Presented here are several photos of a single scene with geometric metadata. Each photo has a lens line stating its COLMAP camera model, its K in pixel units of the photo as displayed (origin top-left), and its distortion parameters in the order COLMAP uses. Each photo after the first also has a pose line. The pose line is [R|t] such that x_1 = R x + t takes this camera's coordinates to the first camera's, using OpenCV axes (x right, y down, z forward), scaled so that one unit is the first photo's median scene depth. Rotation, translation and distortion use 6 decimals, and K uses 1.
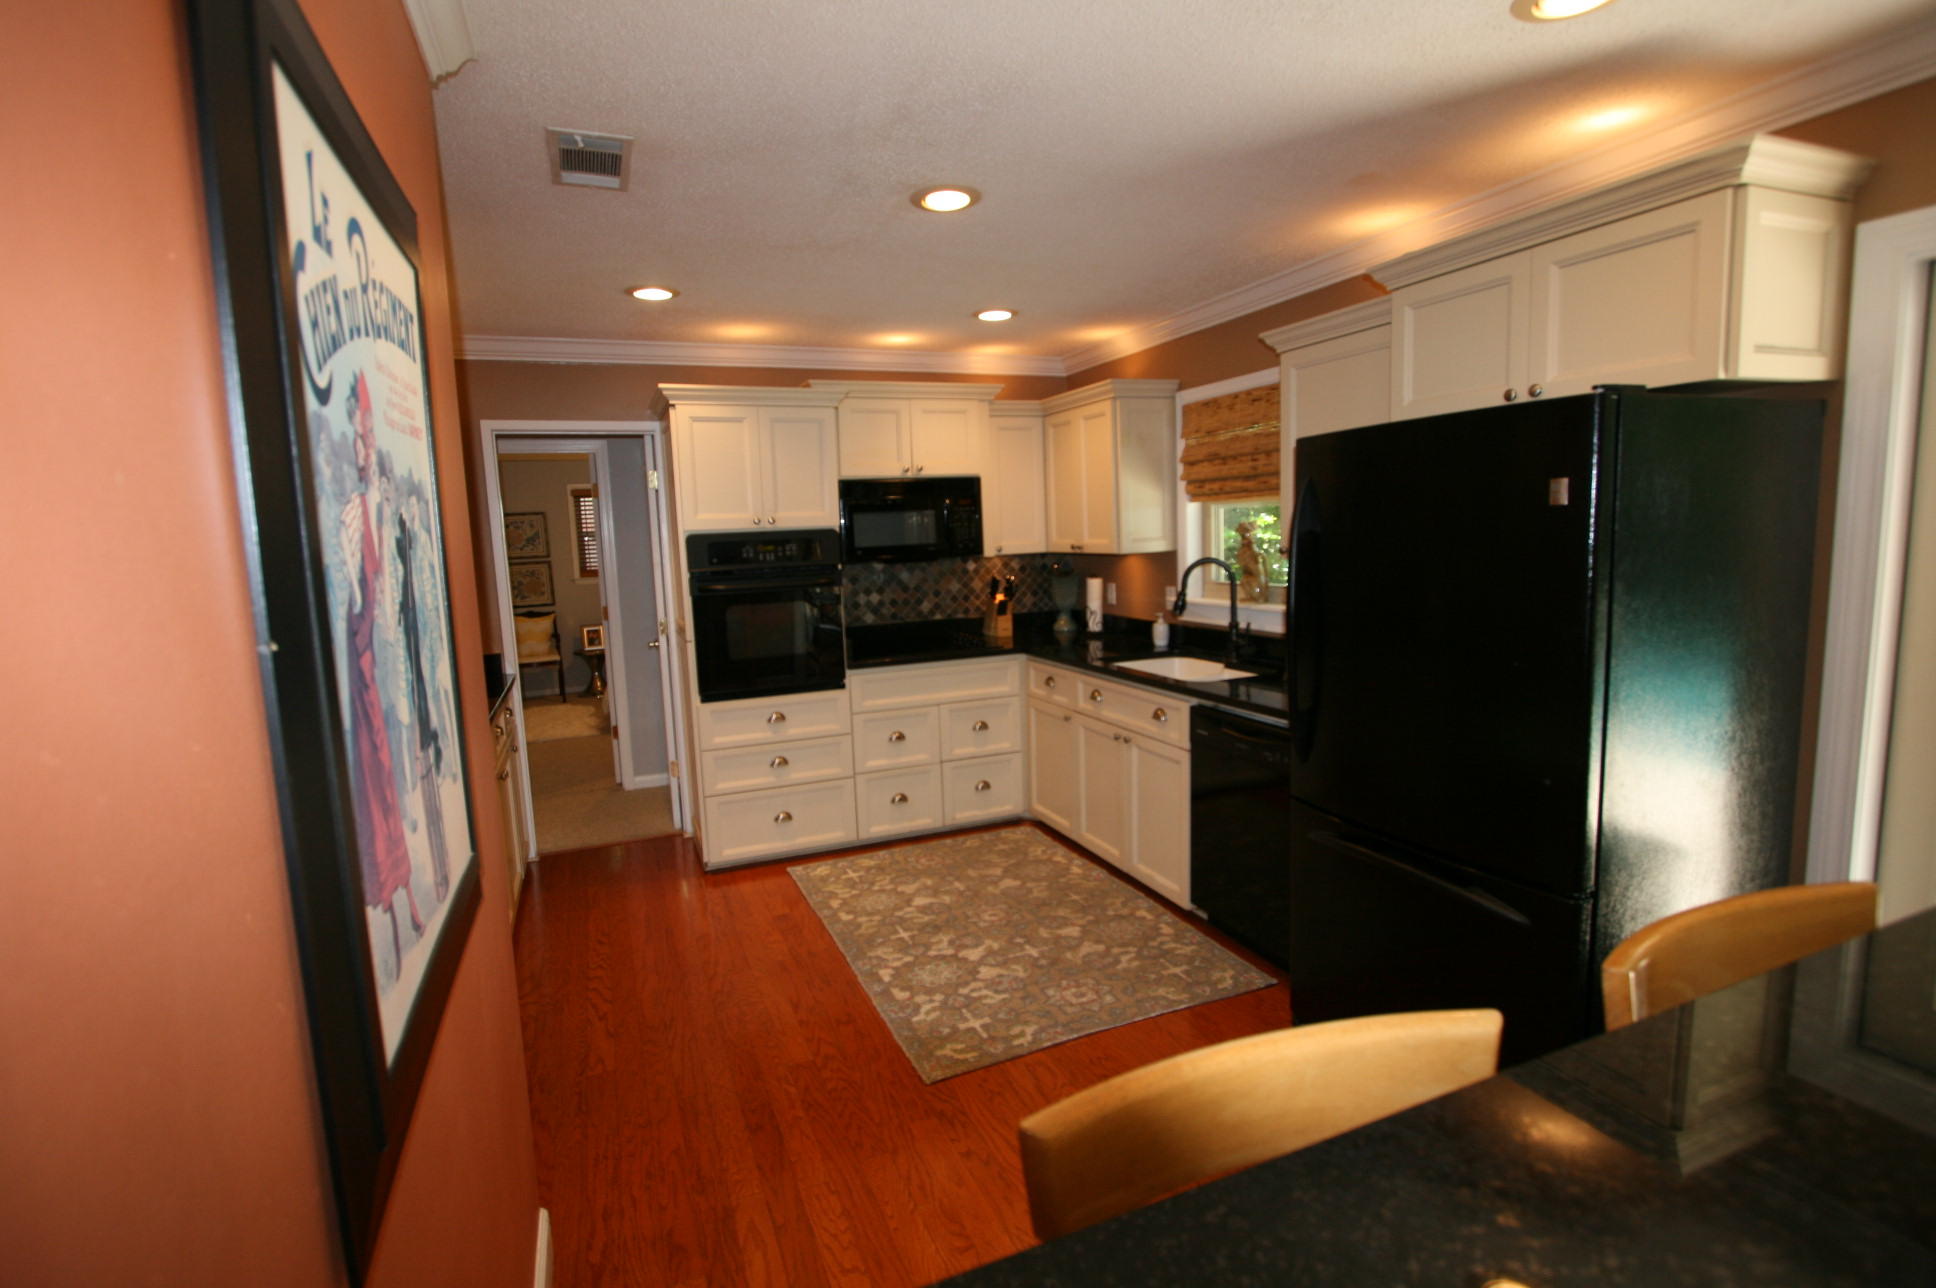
lens RADIAL K [[903.0, 0, 957.0], [0, 903.0, 640.5], [0, 0, 1]] dist [-0.012482, 0.000359]
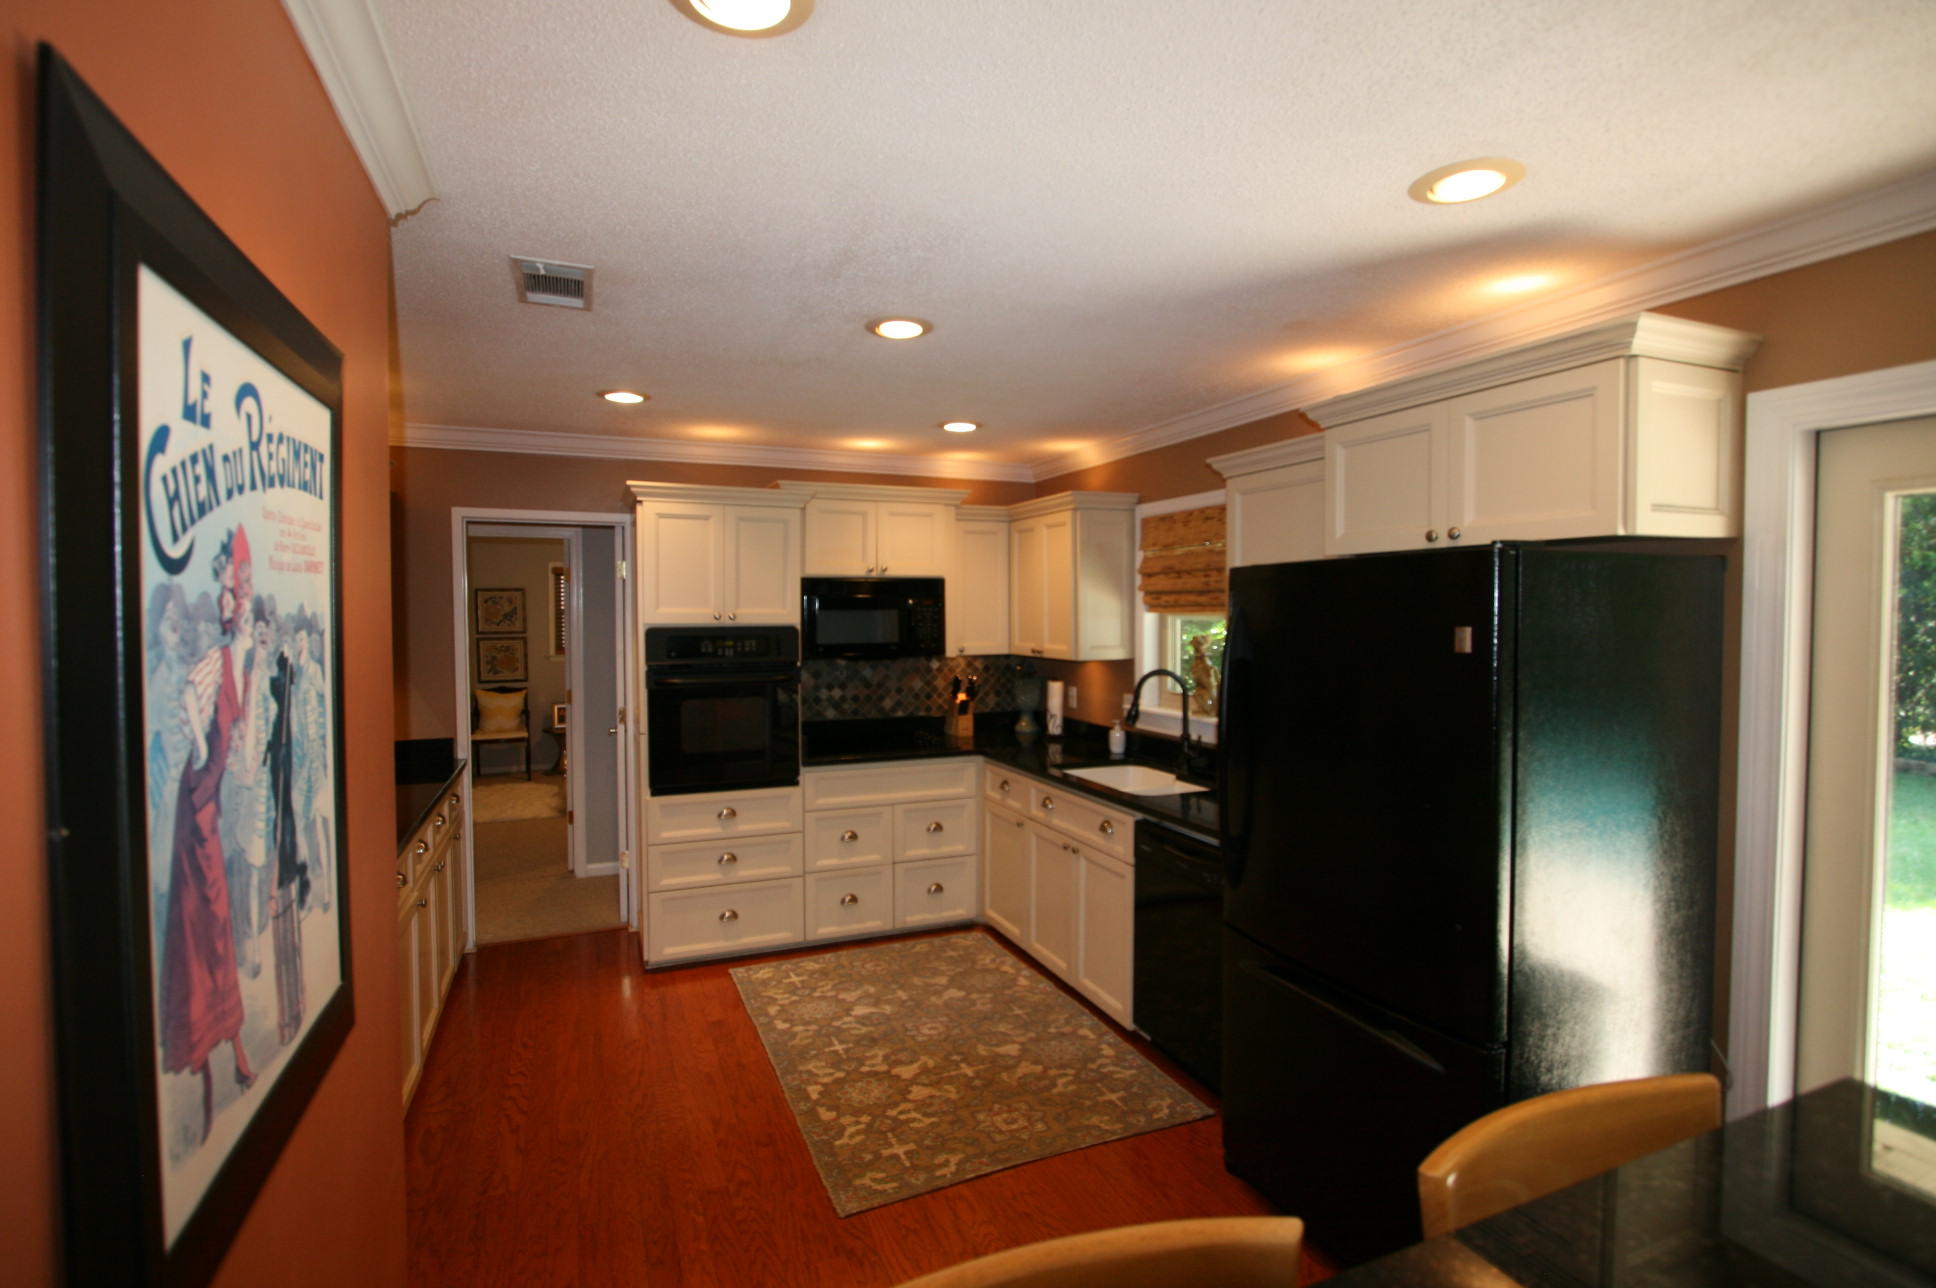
lens RADIAL K [[903.0, 0, 957.0], [0, 903.0, 640.5], [0, 0, 1]] dist [-0.012482, 0.000359]
pose [[0.999283, 0.036213, 0.011091, 0.041420], [-0.035057, 0.995243, -0.090902, -0.026538], [-0.014330, 0.090448, 0.995798, -0.008878]]
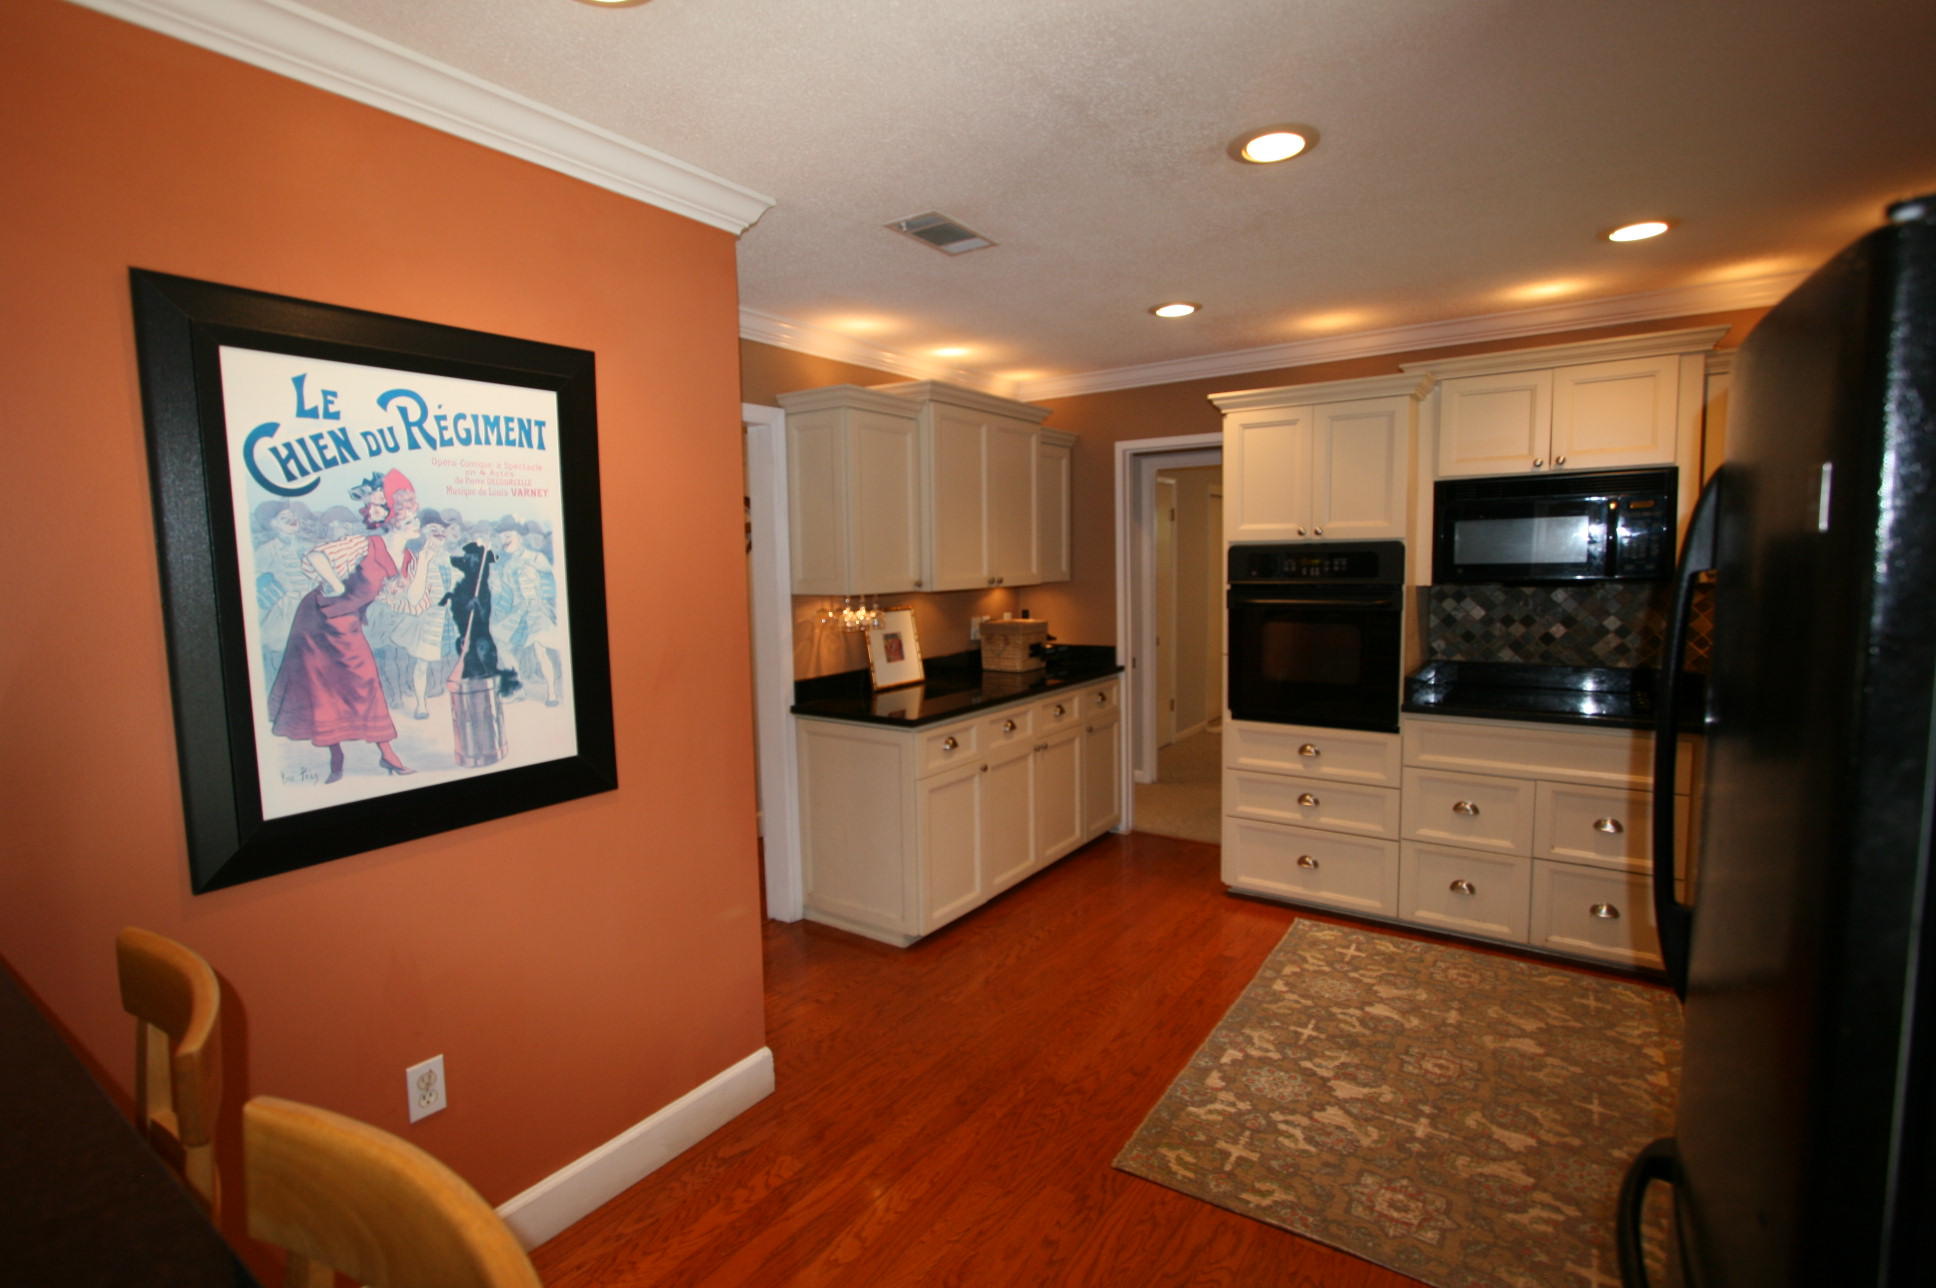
lens RADIAL K [[903.0, 0, 957.0], [0, 903.0, 640.5], [0, 0, 1]] dist [-0.012482, 0.000359]
pose [[0.541832, 0.105485, -0.833841, 0.413226], [-0.104548, 0.992847, 0.057664, -0.045663], [0.833959, 0.055933, 0.548984, 0.250553]]
